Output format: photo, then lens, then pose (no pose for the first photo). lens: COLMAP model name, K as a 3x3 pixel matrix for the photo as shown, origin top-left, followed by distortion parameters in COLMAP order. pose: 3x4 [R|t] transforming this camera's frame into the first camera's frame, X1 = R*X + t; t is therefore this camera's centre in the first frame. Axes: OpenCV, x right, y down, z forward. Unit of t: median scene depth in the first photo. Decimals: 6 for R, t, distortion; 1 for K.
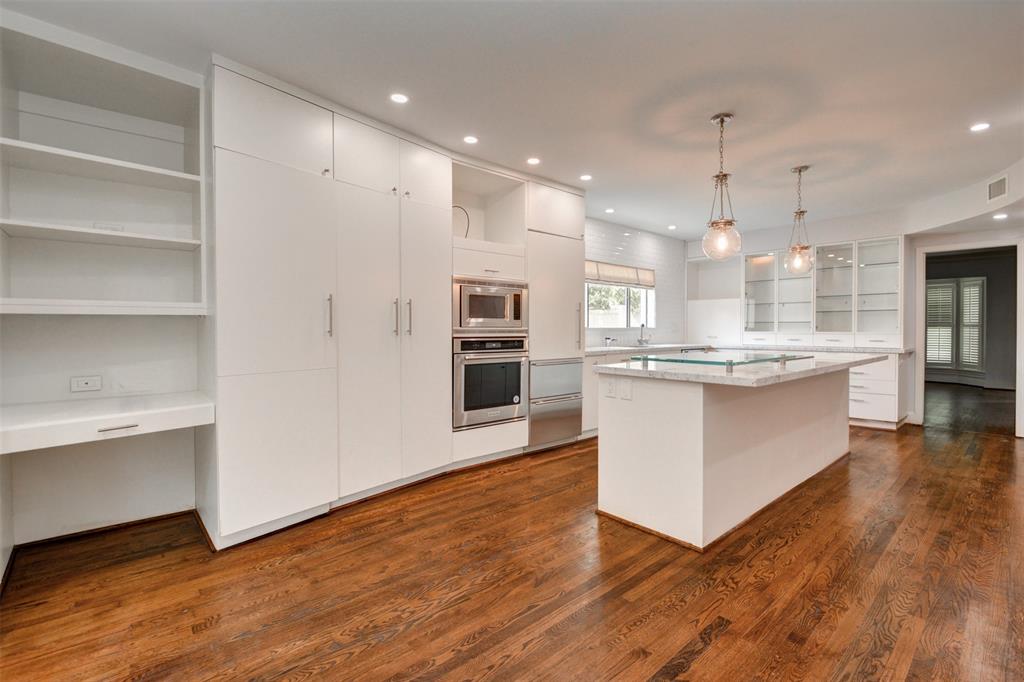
lens RADIAL K [[454.8, 0, 528.5], [0, 454.8, 333.3], [0, 0, 1]] dist [0.003595, -0.010796]
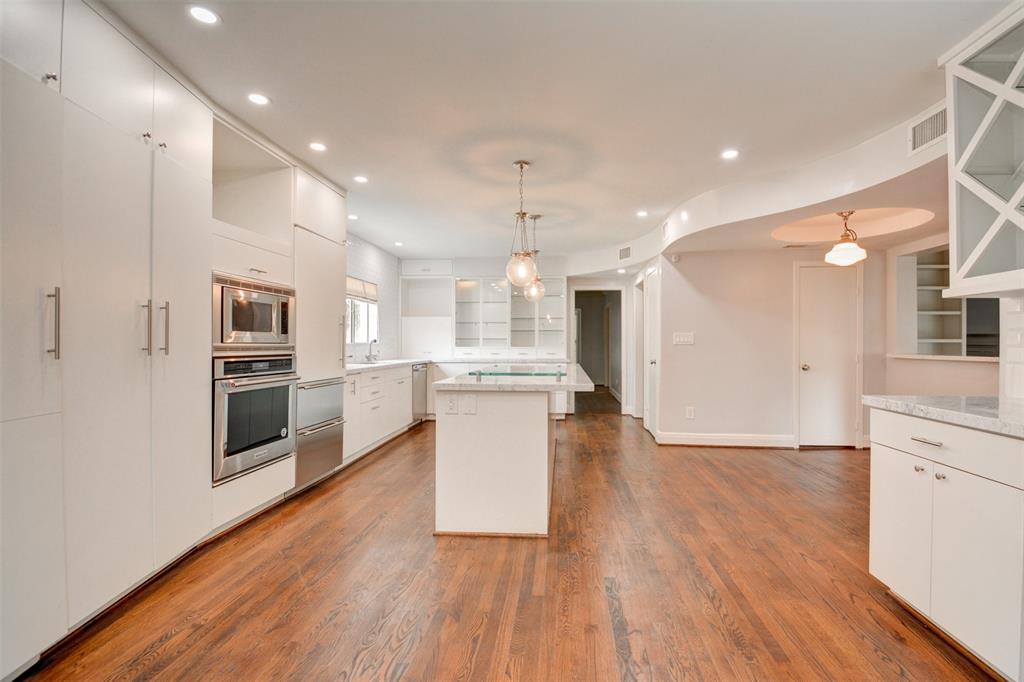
lens RADIAL K [[454.8, 0, 535.8], [0, 454.8, 341.6], [0, 0, 1]] dist [0.003595, -0.010796]
pose [[0.718491, 0.003981, 0.695525, -0.298131], [0.006401, 0.999903, -0.012335, -0.003427], [-0.695507, 0.013315, 0.718396, 0.118377]]
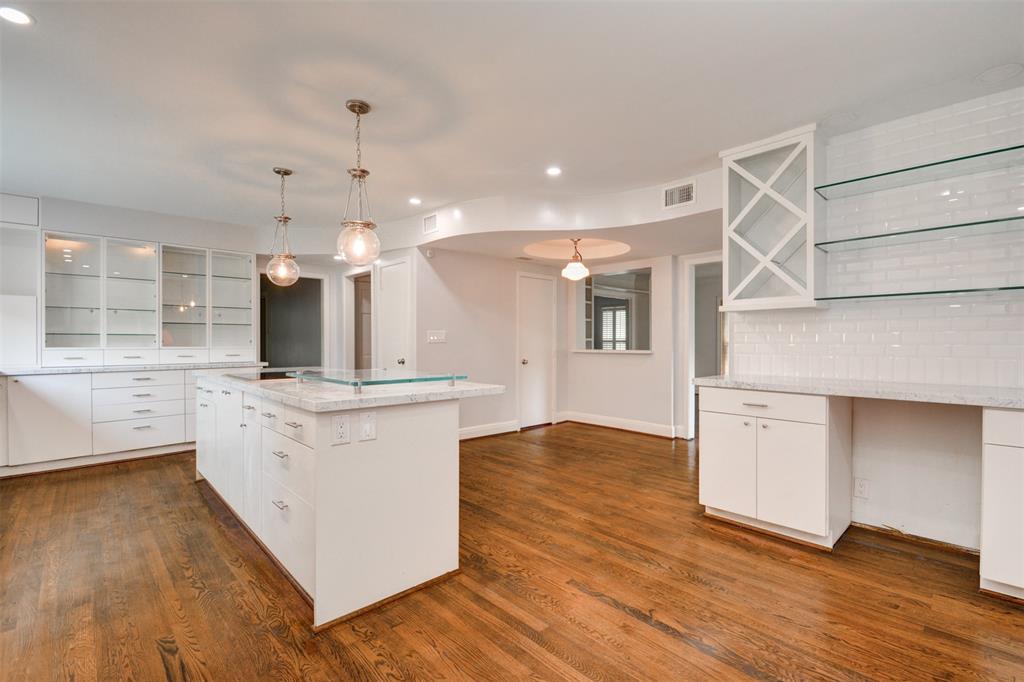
lens RADIAL K [[454.8, 0, 546.6], [0, 454.8, 345.6], [0, 0, 1]] dist [0.003595, -0.010796]
pose [[-0.042348, -0.007466, 0.999075, -0.397845], [0.010861, 0.999910, 0.007933, -0.007204], [-0.999044, 0.011187, -0.042263, 0.562276]]
